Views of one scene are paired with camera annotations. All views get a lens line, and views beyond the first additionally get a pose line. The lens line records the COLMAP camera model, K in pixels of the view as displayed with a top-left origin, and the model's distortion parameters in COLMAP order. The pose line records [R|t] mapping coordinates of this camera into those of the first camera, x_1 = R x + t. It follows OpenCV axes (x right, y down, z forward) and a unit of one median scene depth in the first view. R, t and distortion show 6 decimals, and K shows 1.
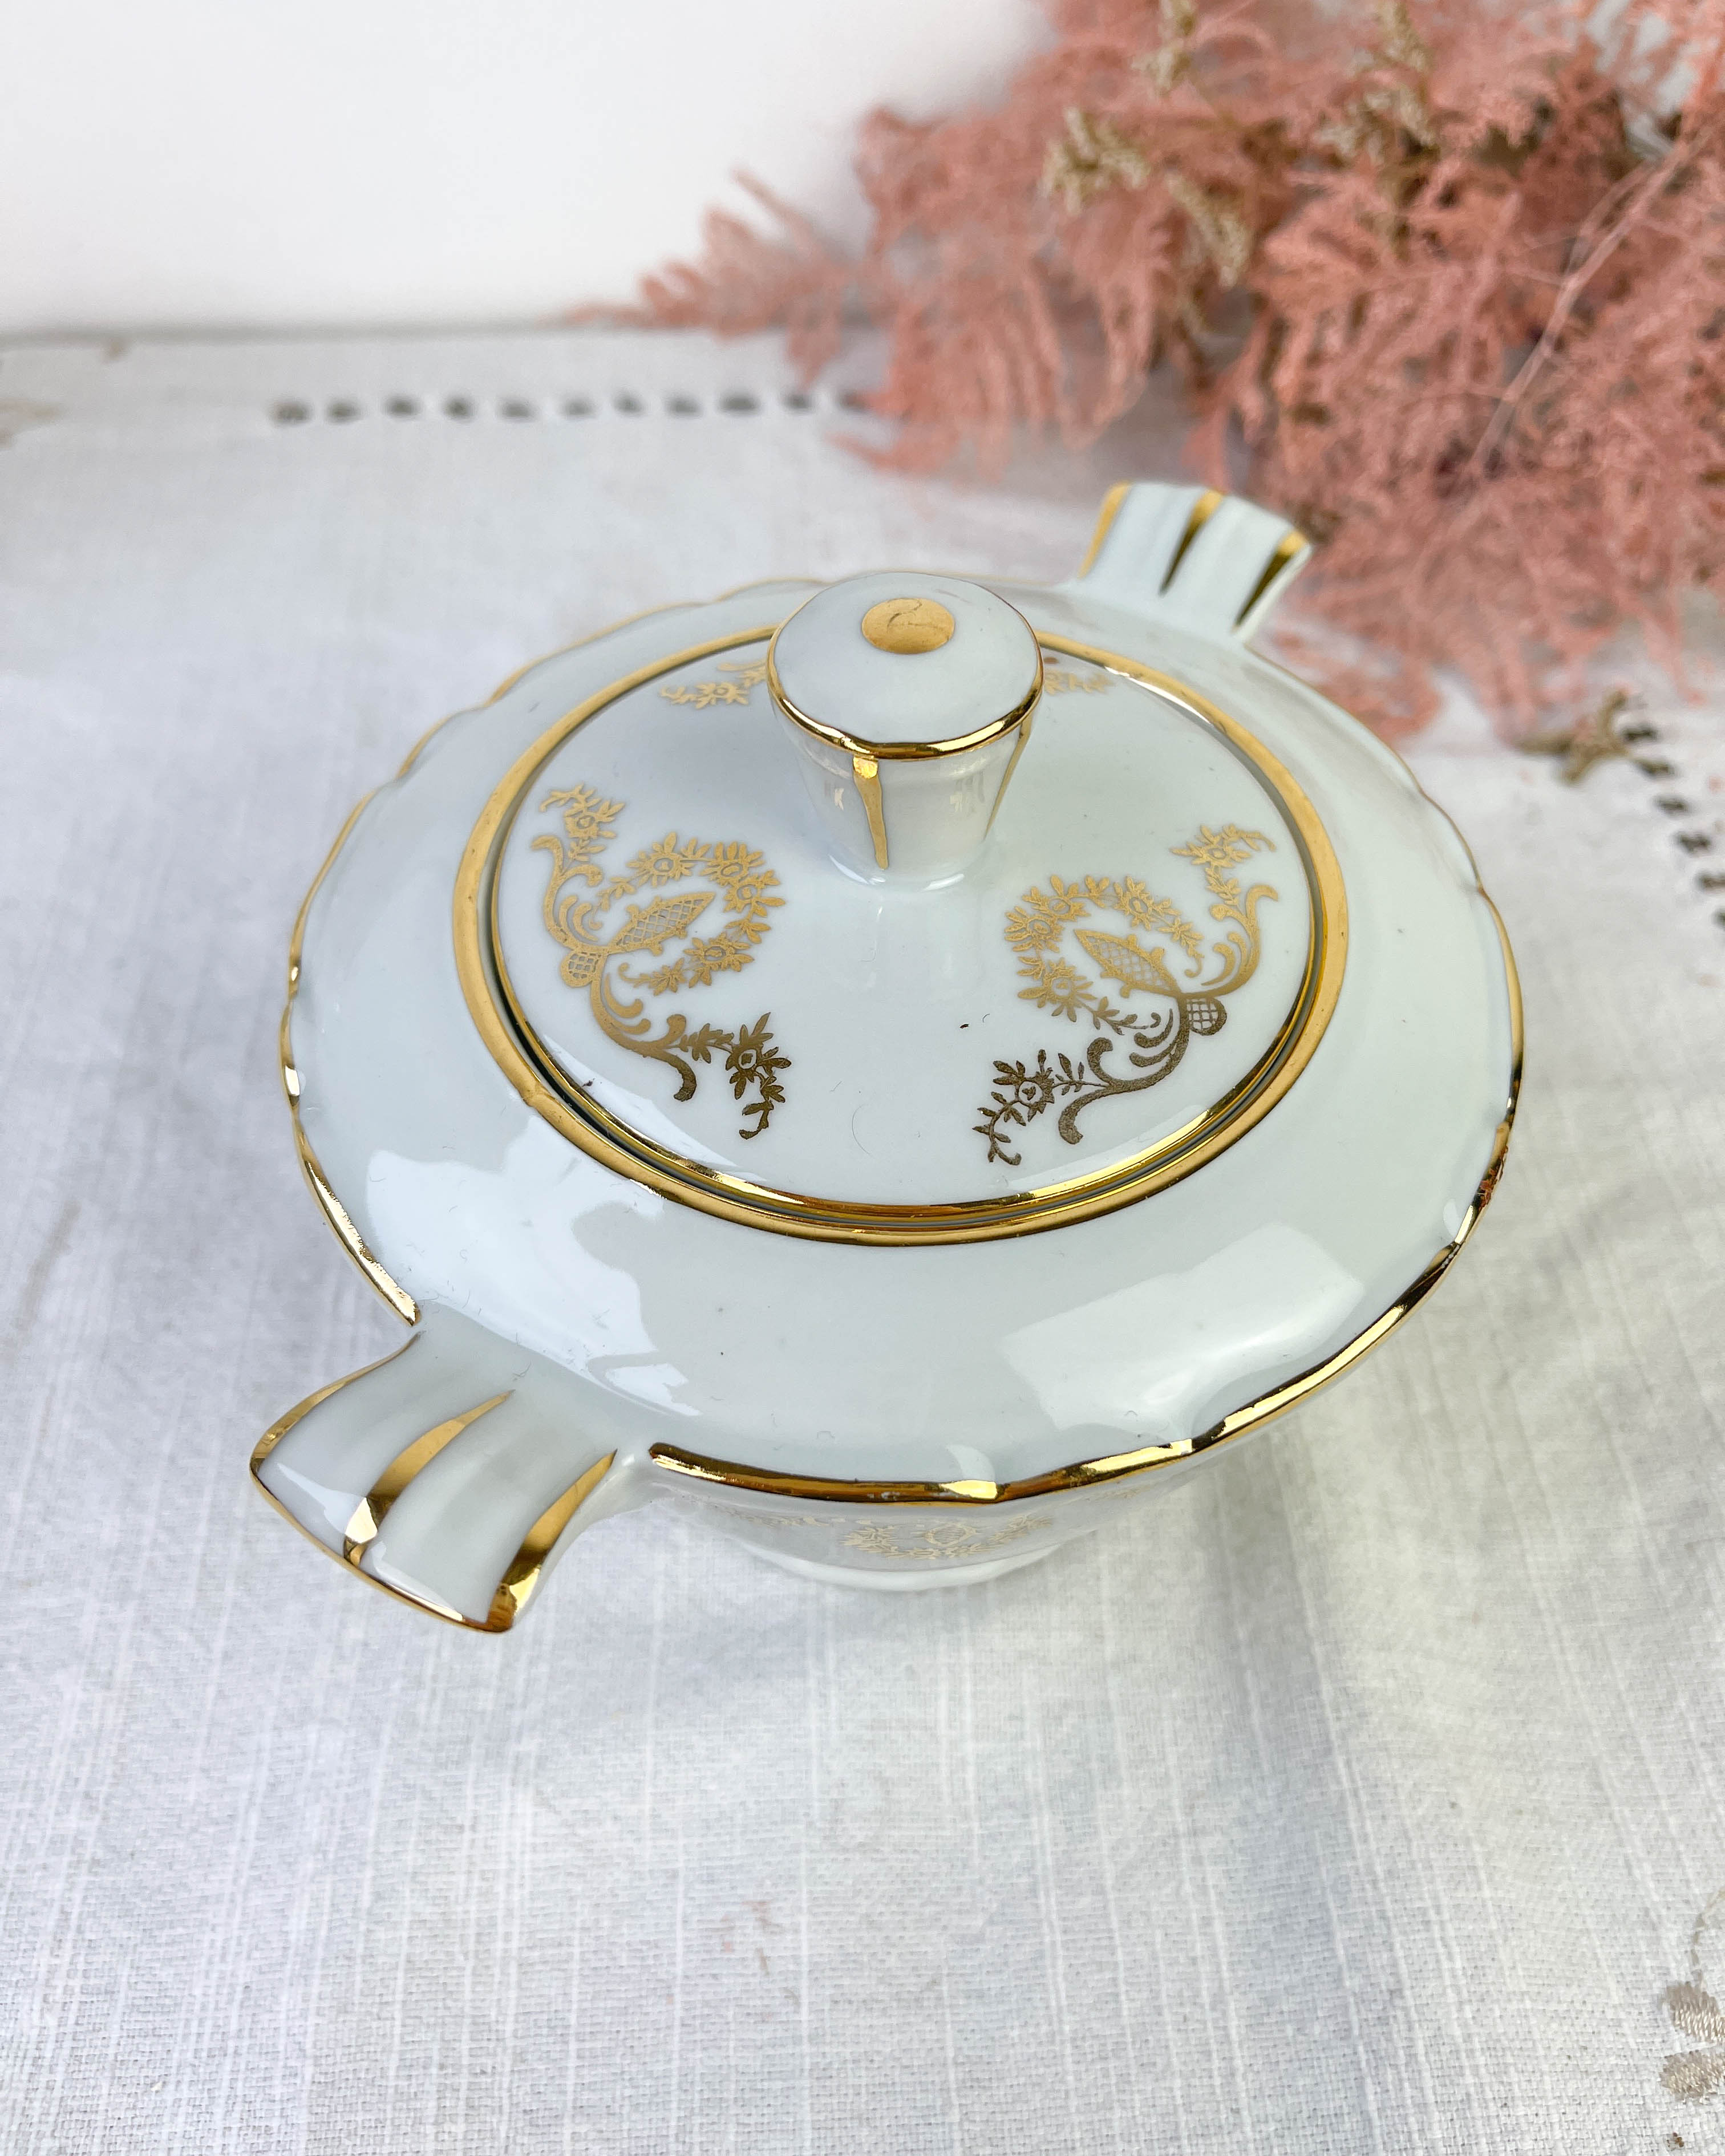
lens RADIAL K [[1857.4, 0, 868.8], [0, 1857.4, 1023.8], [0, 0, 1]] dist [0.032752, -0.059251]
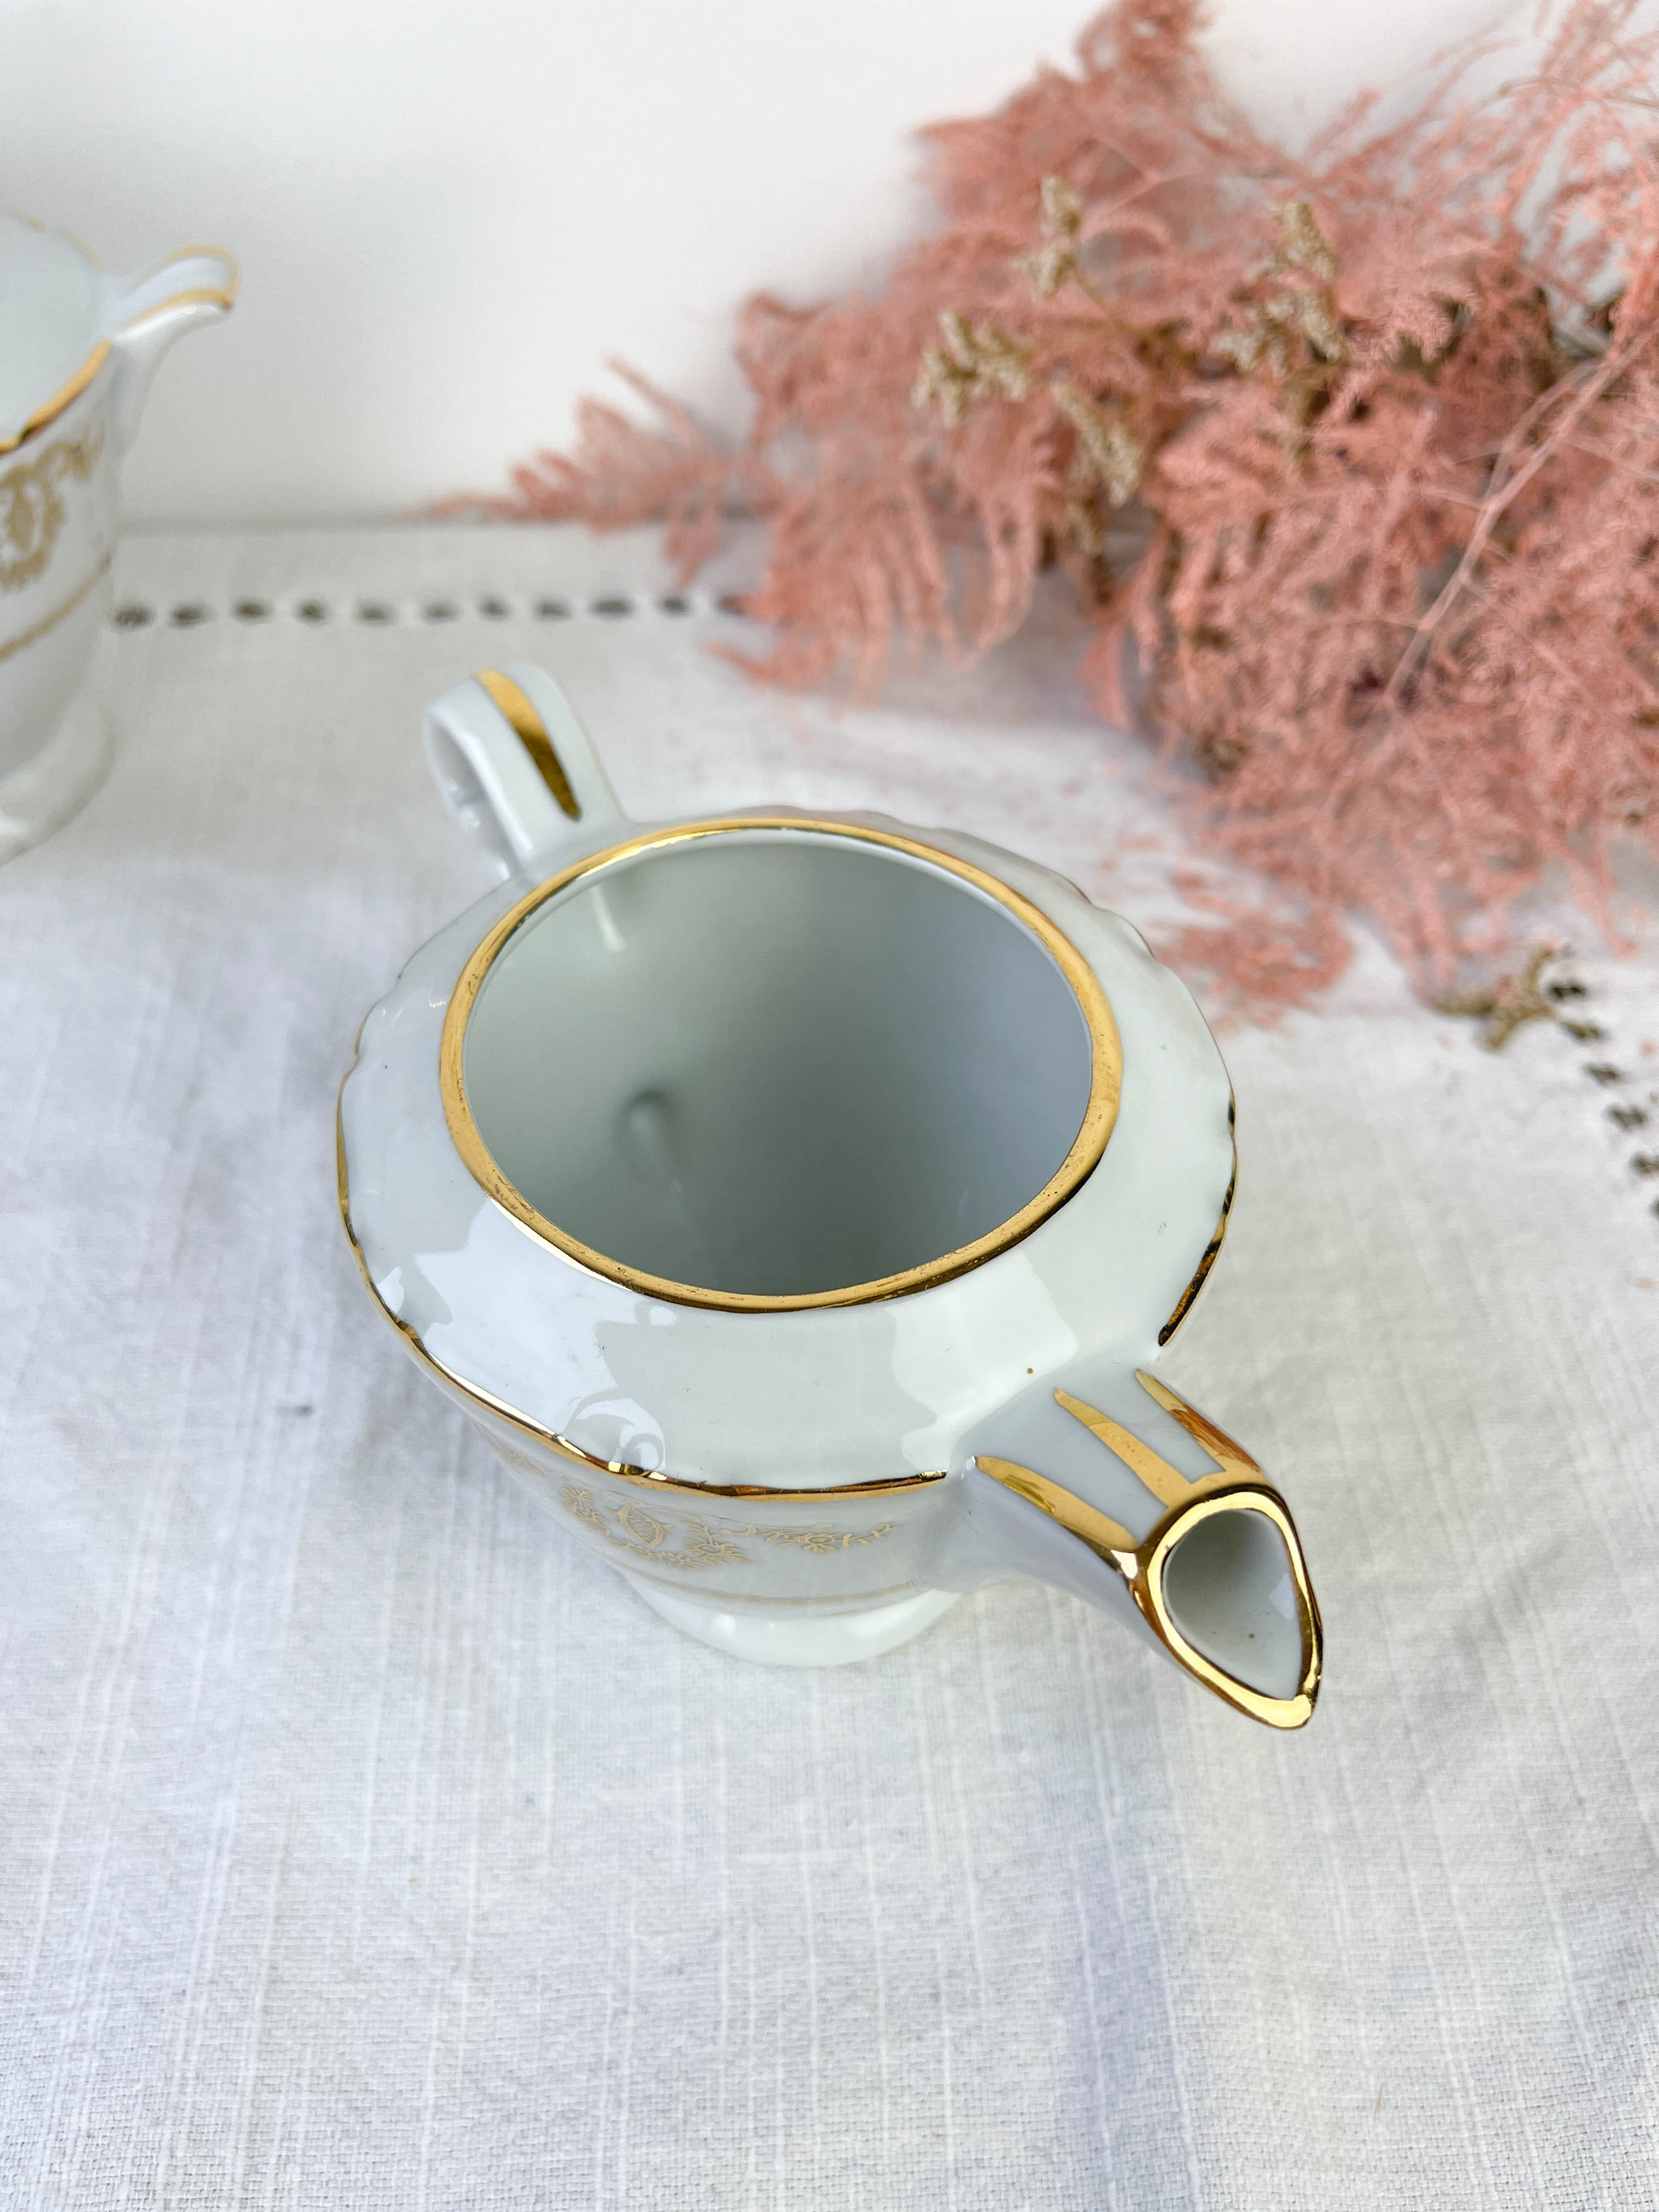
lens RADIAL K [[1777.1, 0, 848.8], [0, 1777.1, 1113.6], [0, 0, 1]] dist [0.026389, -0.067741]
pose [[0.999940, -0.002204, 0.010761, 0.049156], [0.002193, 0.999997, 0.001032, -0.096200], [-0.010763, -0.001008, 0.999942, 0.124682]]
